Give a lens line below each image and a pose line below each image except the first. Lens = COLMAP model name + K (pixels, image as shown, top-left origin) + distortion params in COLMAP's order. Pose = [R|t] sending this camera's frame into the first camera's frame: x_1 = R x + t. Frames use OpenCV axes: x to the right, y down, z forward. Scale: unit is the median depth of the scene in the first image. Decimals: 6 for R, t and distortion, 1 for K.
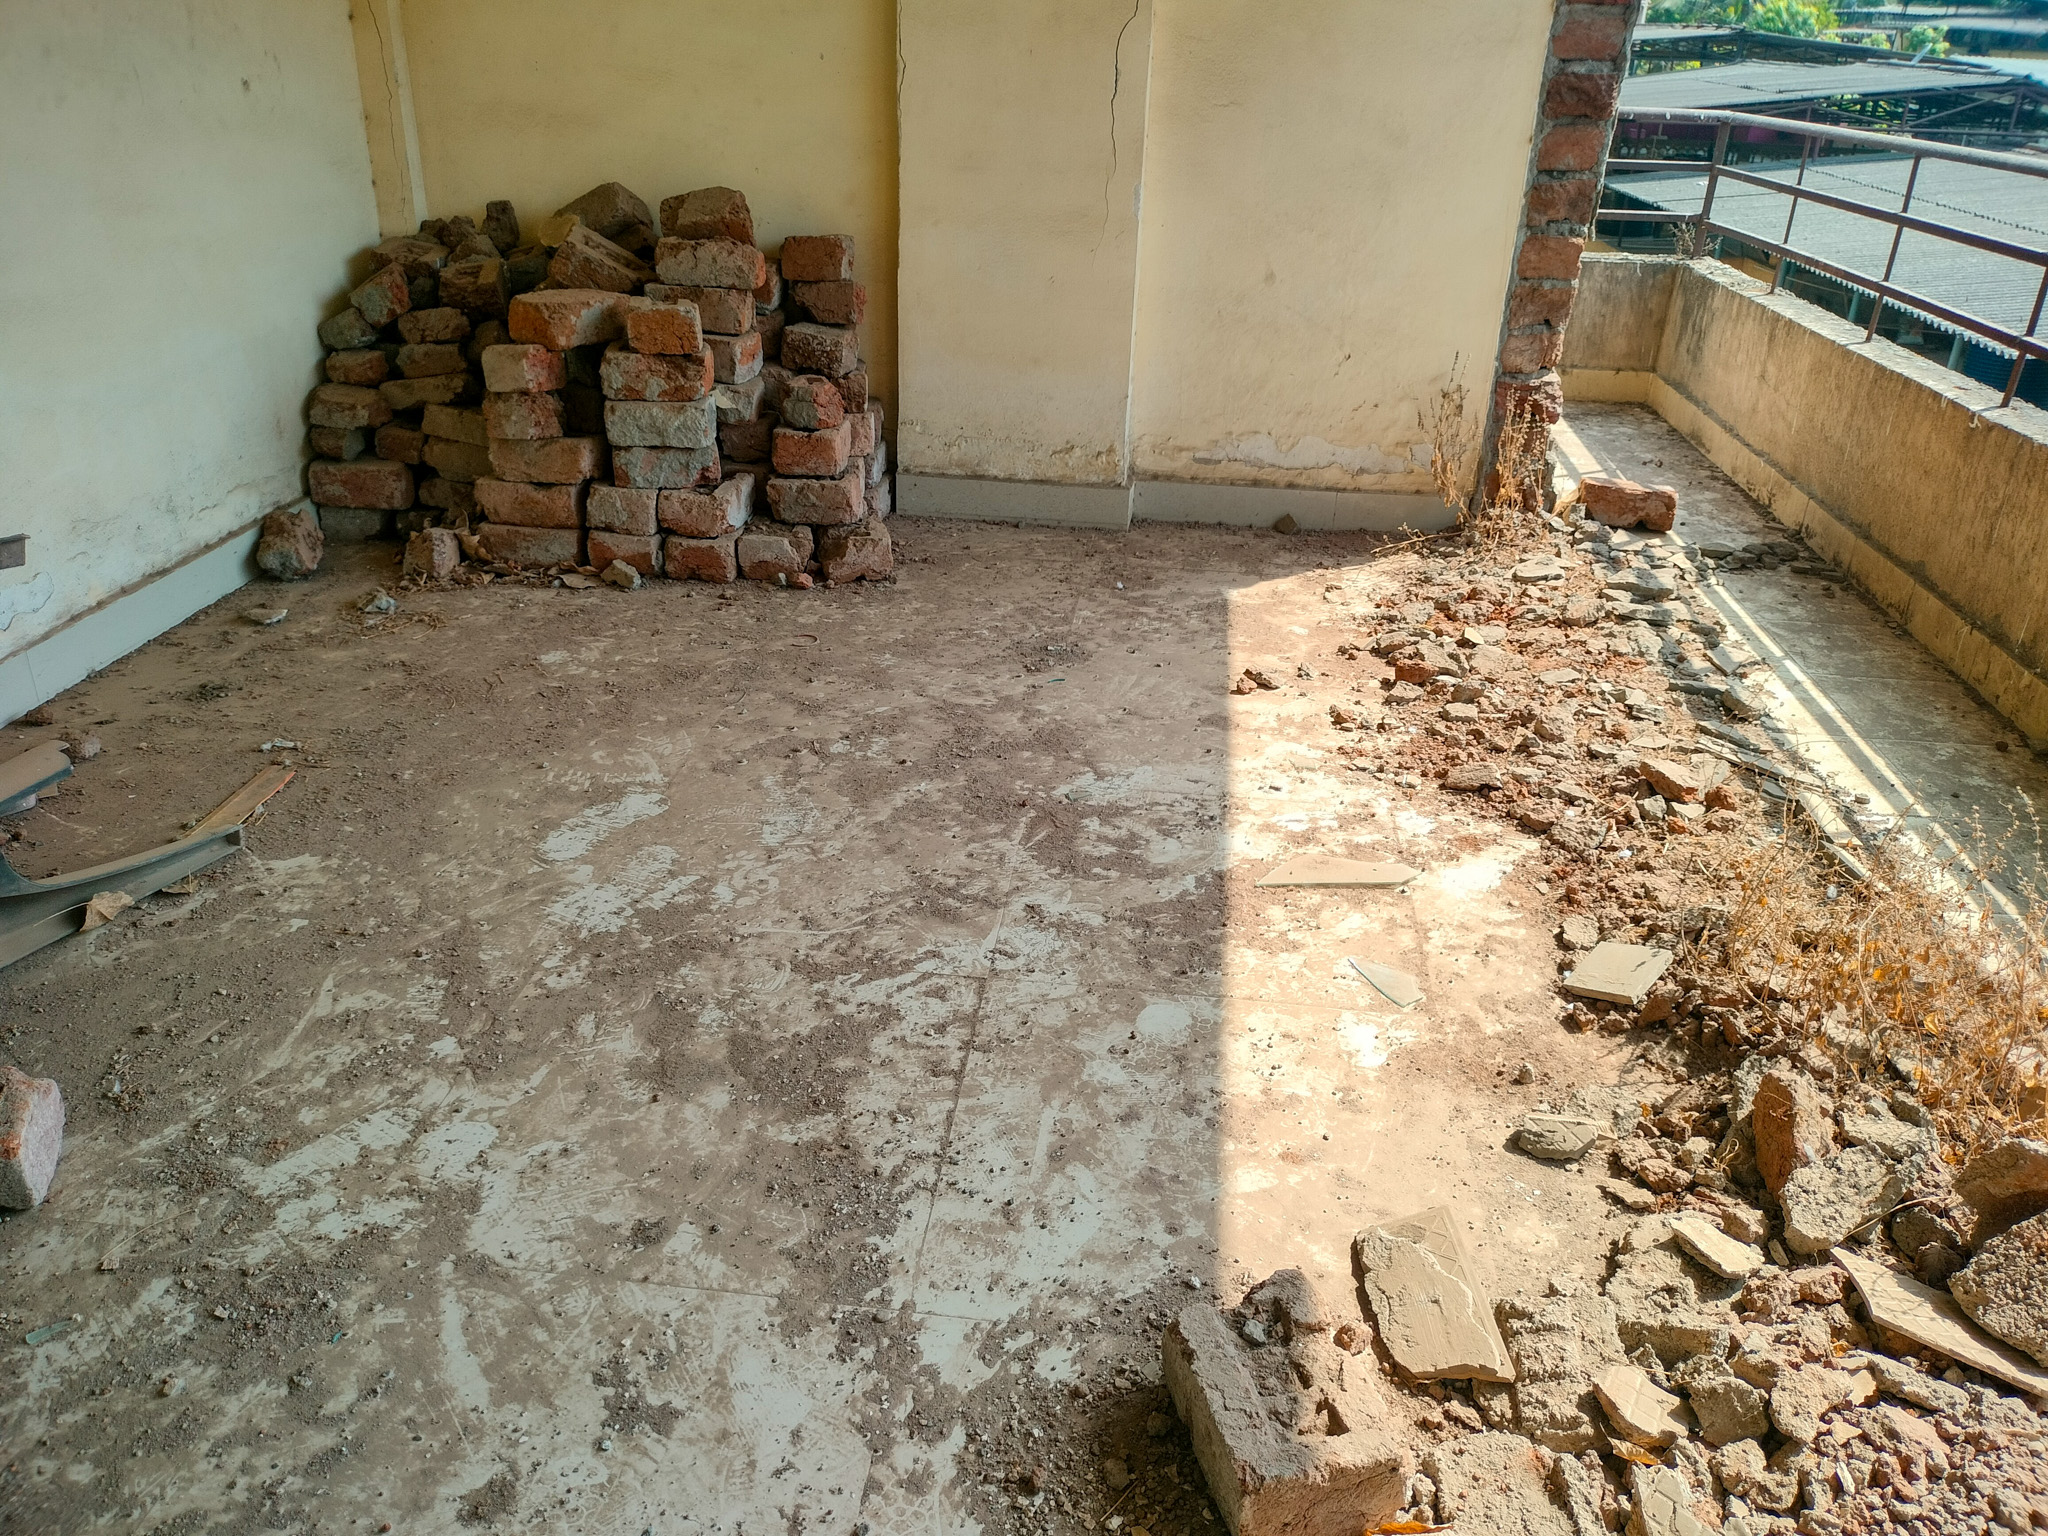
lens RADIAL K [[1531.8, 0, 1046.7], [0, 1531.8, 762.7], [0, 0, 1]] dist [0.108390, -0.211230]
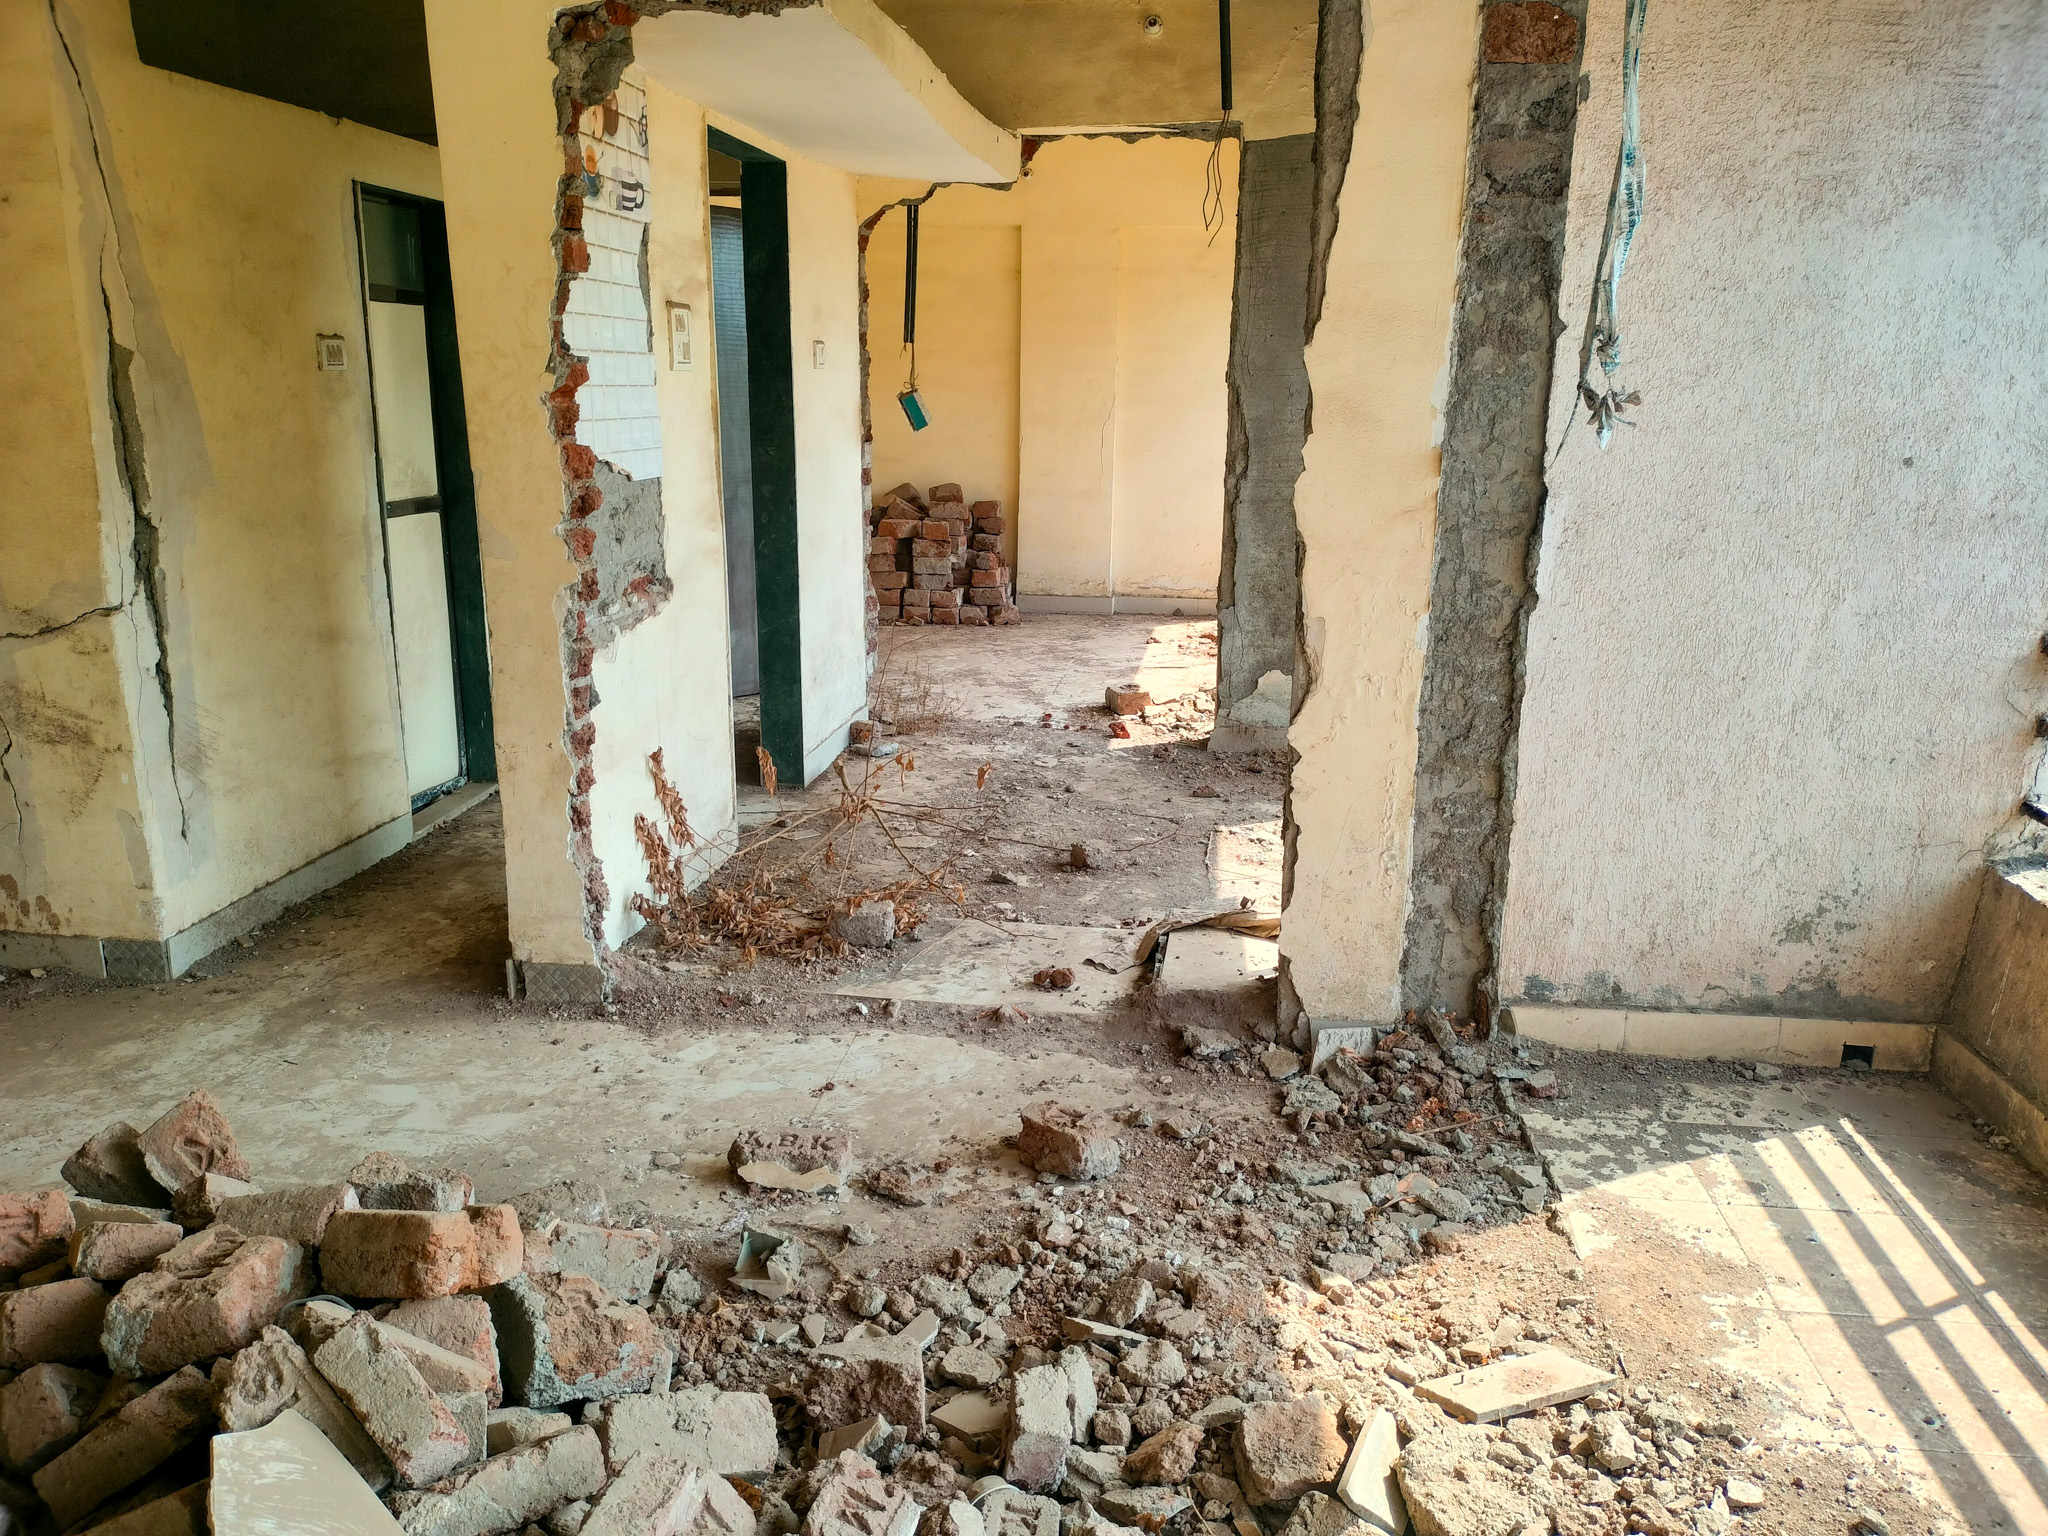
lens RADIAL K [[1543.4, 0, 1006.1], [0, 1543.4, 804.7], [0, 0, 1]] dist [0.070800, -0.127002]
pose [[0.999100, -0.002681, -0.042340, -0.012663], [-0.005126, 0.983064, -0.183192, 0.686667], [0.042114, 0.183245, 0.982165, -1.566349]]
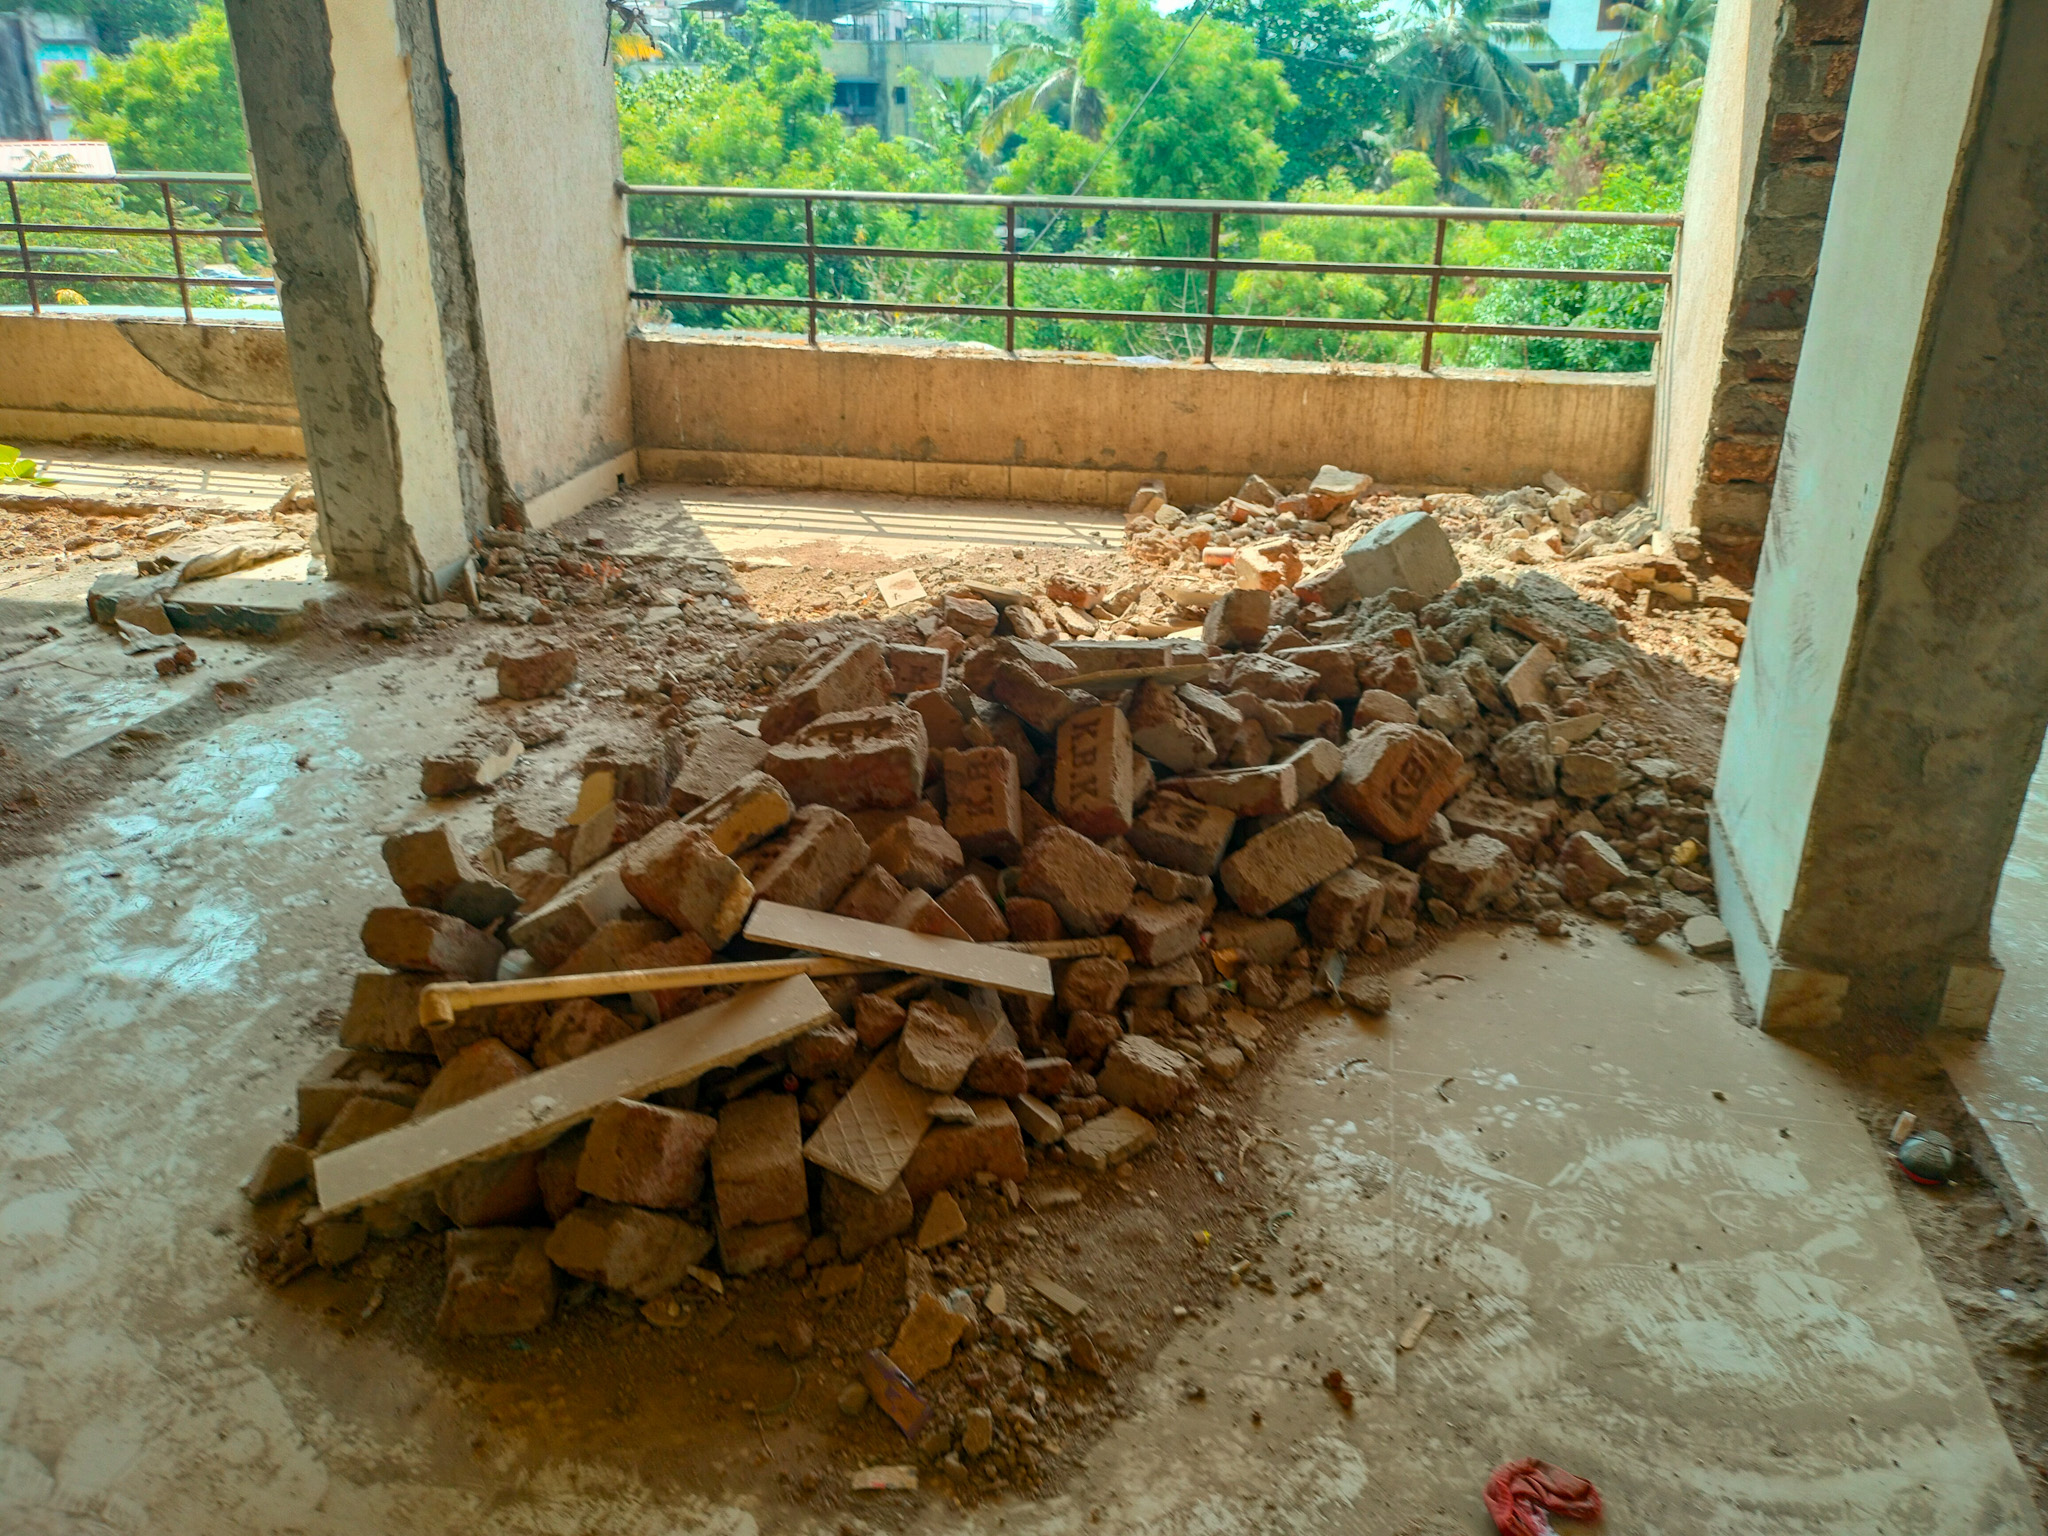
lens RADIAL K [[1556.7, 0, 1026.6], [0, 1556.7, 789.2], [0, 0, 1]] dist [0.081301, -0.149534]
pose [[0.109440, -0.424049, 0.899003, -0.937206], [0.429678, 0.835749, 0.341906, 0.565604], [-0.896326, 0.348864, 0.273669, -1.245505]]
